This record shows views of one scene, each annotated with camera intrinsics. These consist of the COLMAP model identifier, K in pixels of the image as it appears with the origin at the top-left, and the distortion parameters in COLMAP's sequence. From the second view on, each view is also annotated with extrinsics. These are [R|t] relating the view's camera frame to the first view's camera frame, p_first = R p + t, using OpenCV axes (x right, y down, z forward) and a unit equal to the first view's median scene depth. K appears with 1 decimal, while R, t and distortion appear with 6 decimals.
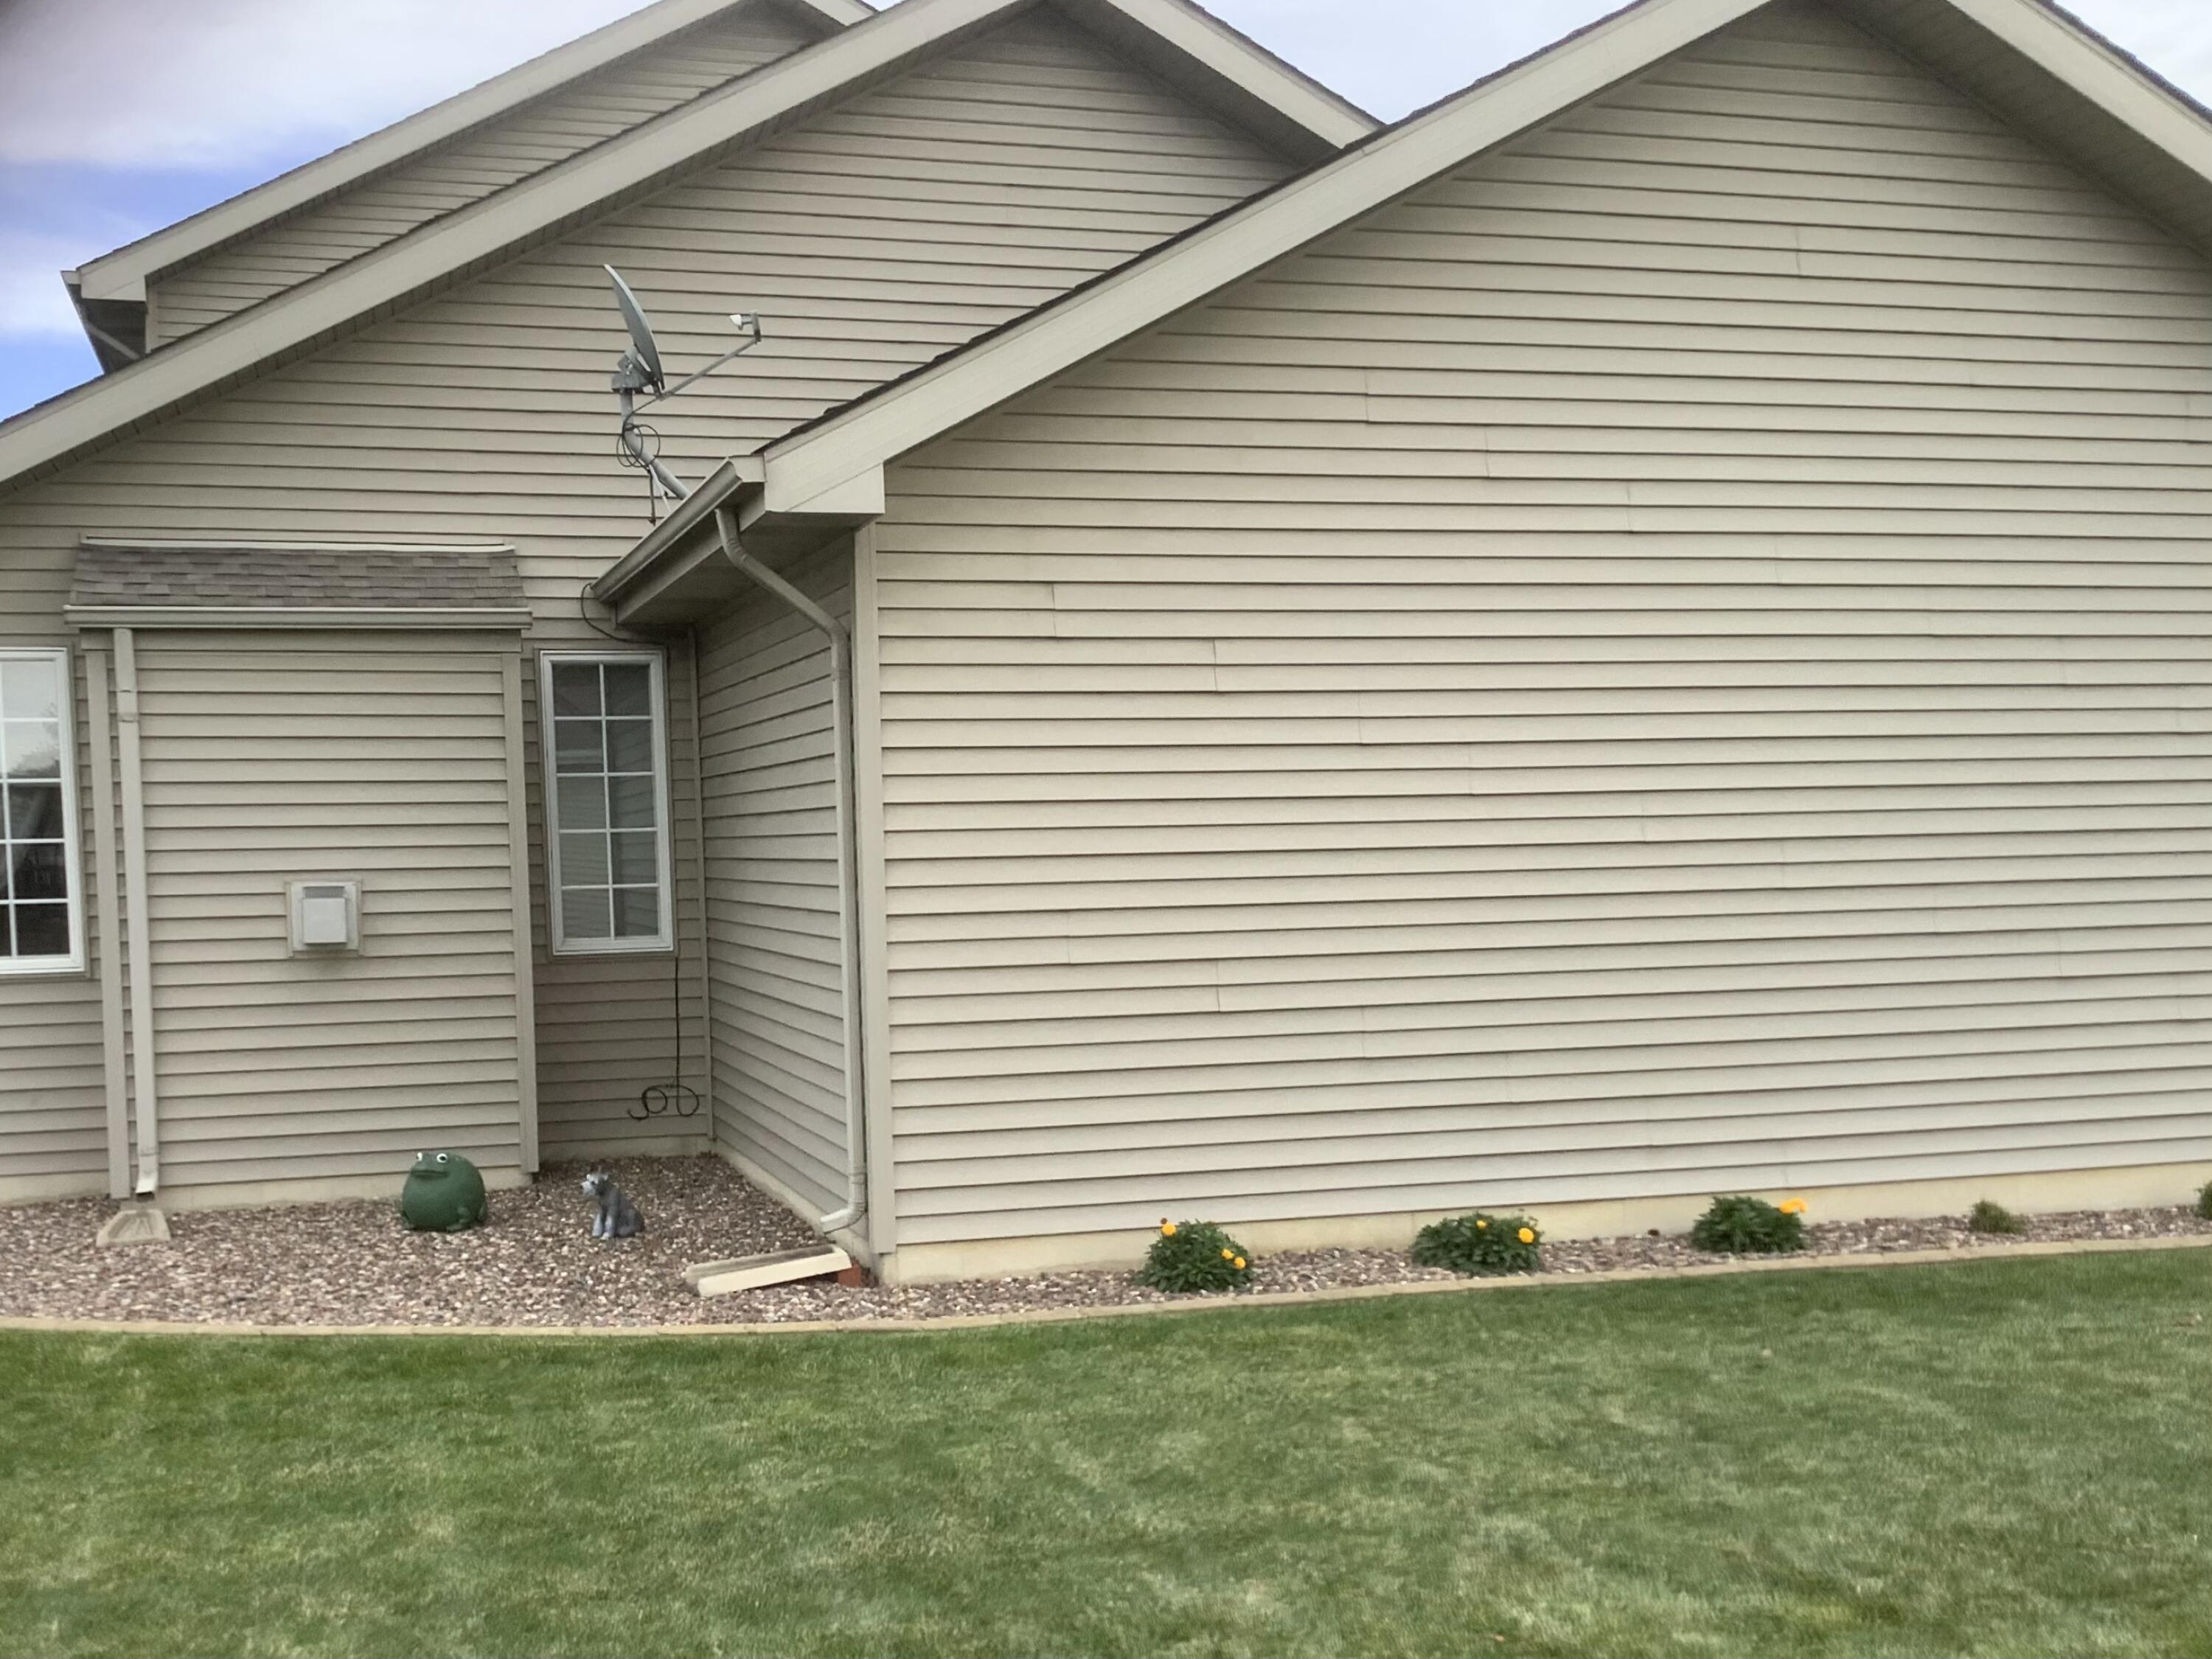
lens RADIAL K [[2347.8, 0, 1106.0], [0, 2347.8, 829.5], [0, 0, 1]] dist [0.005793, -0.116125]
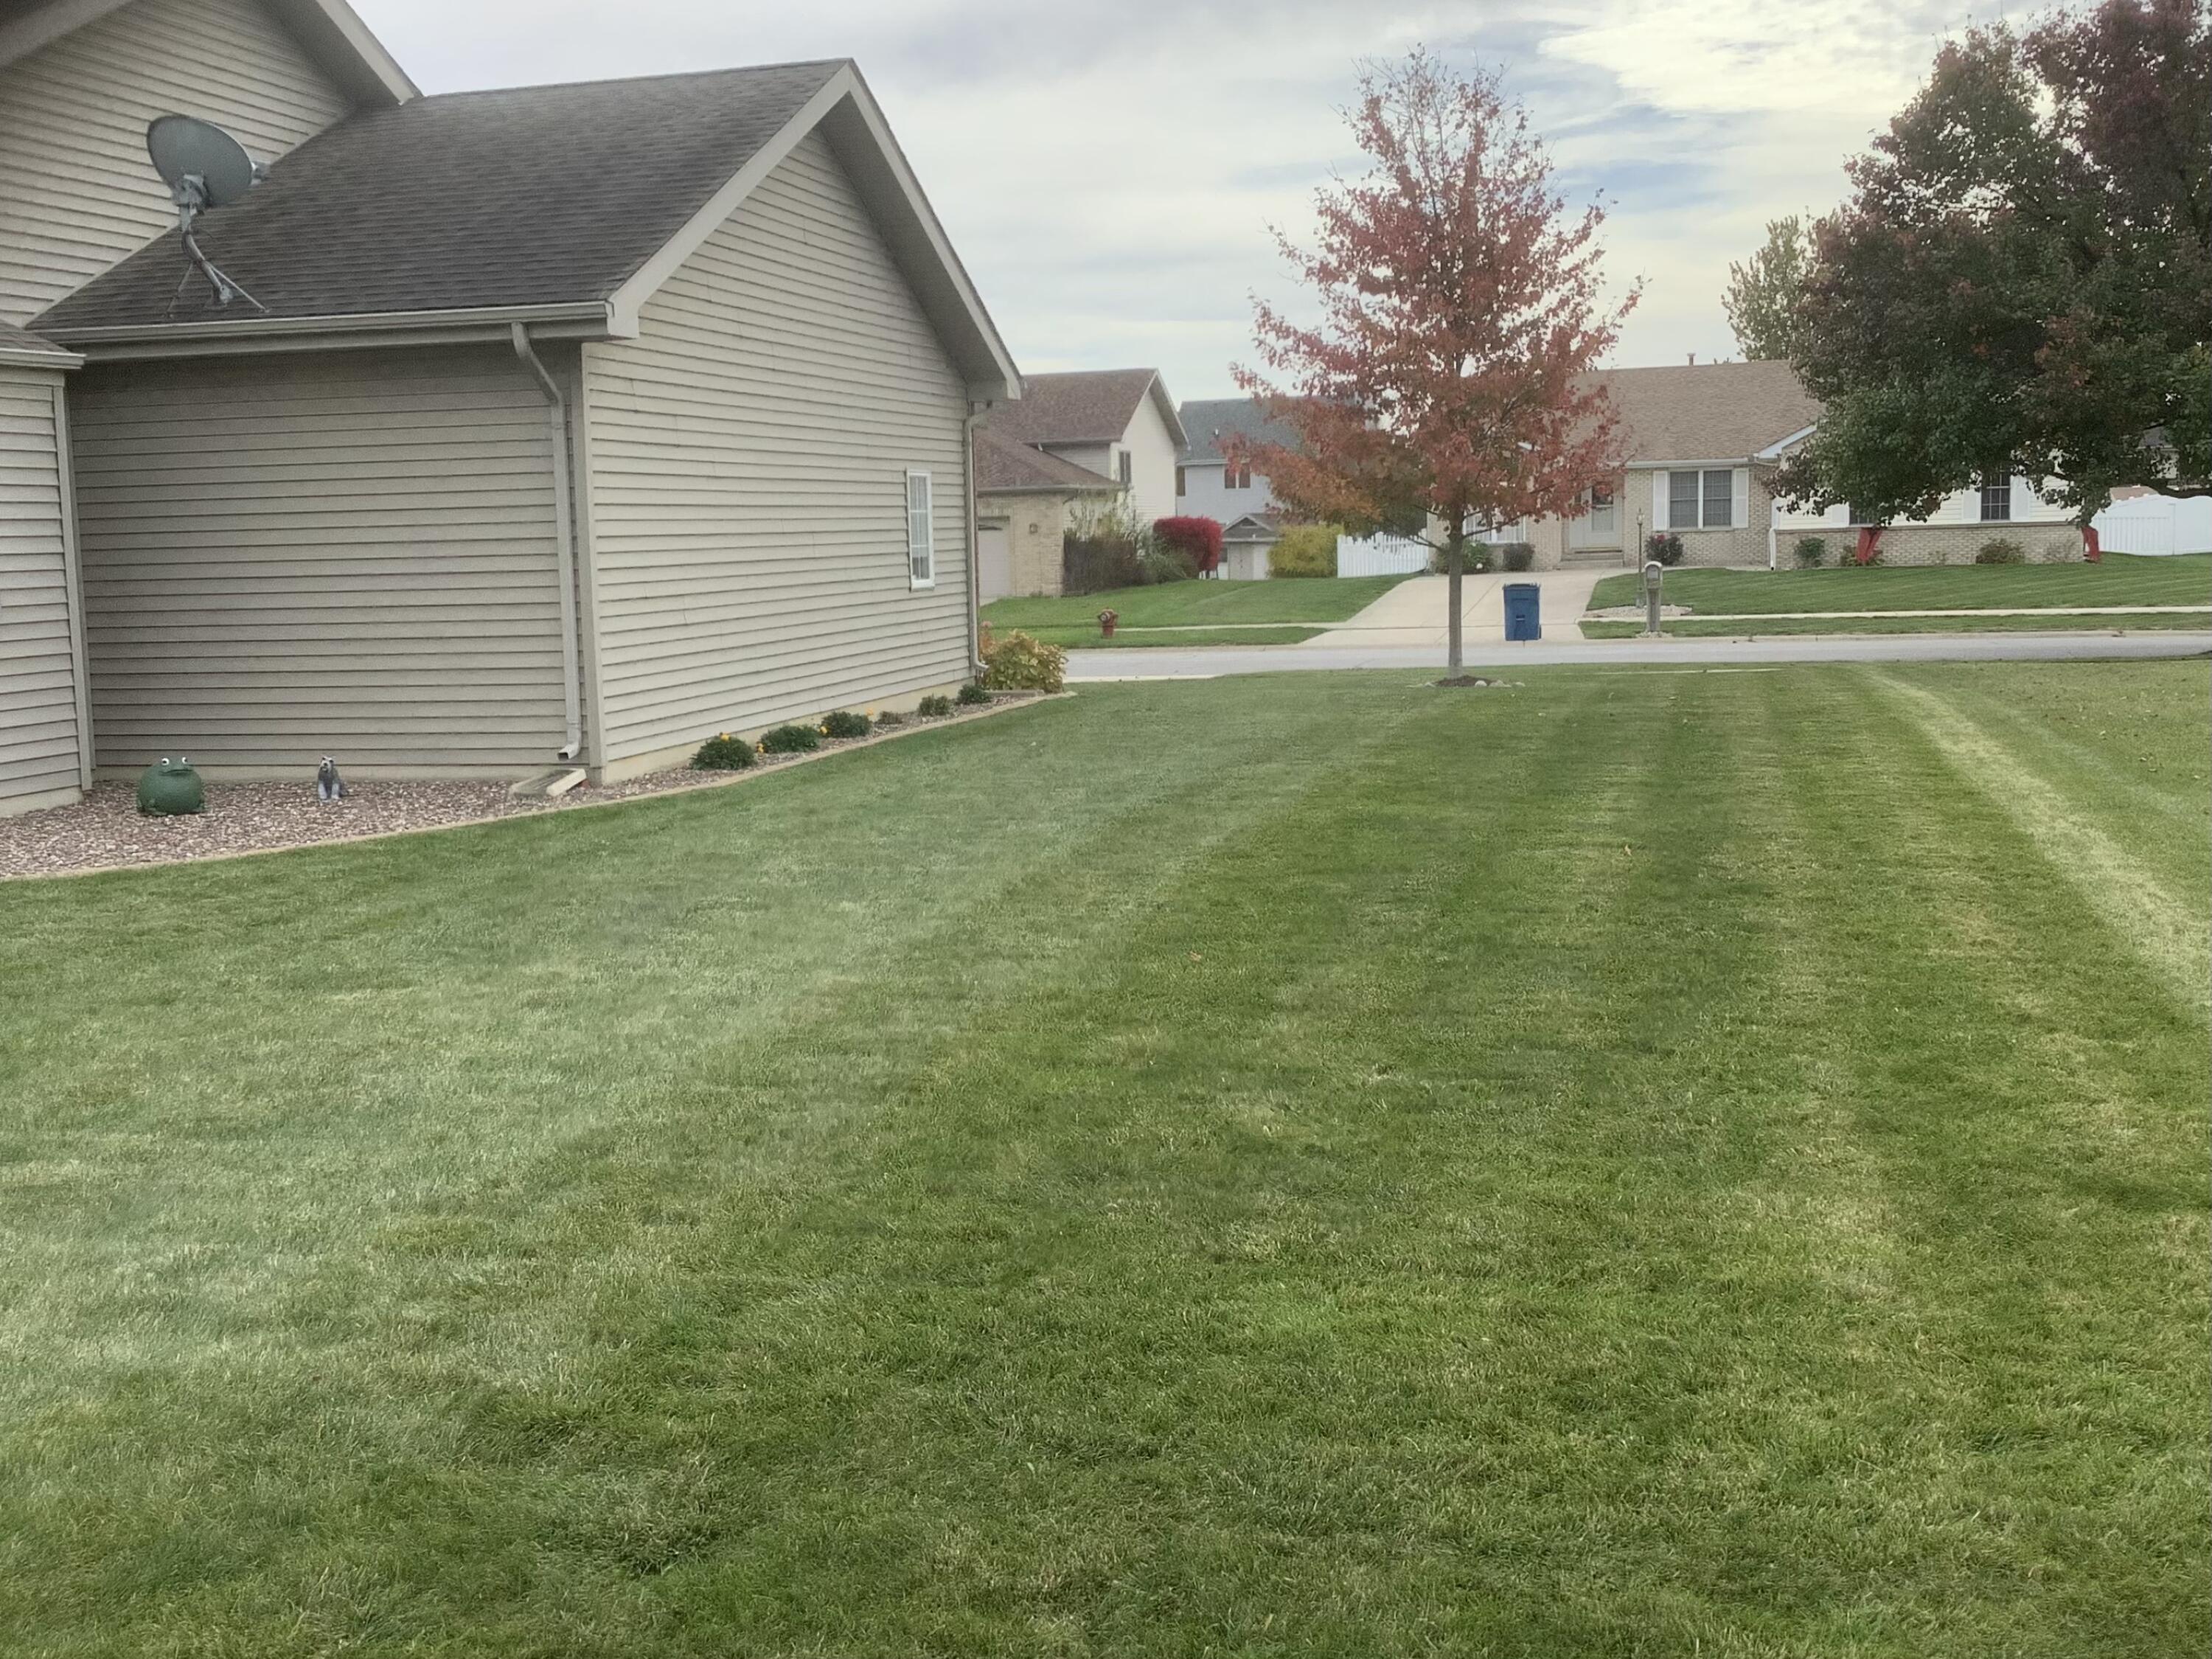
lens RADIAL K [[2347.8, 0, 1106.0], [0, 2347.8, 829.5], [0, 0, 1]] dist [0.005793, -0.116125]
pose [[0.445083, -0.107799, 0.888978, -1.461540], [0.010365, 0.993282, 0.115257, 0.029960], [-0.895430, -0.042085, 0.443210, -0.105812]]
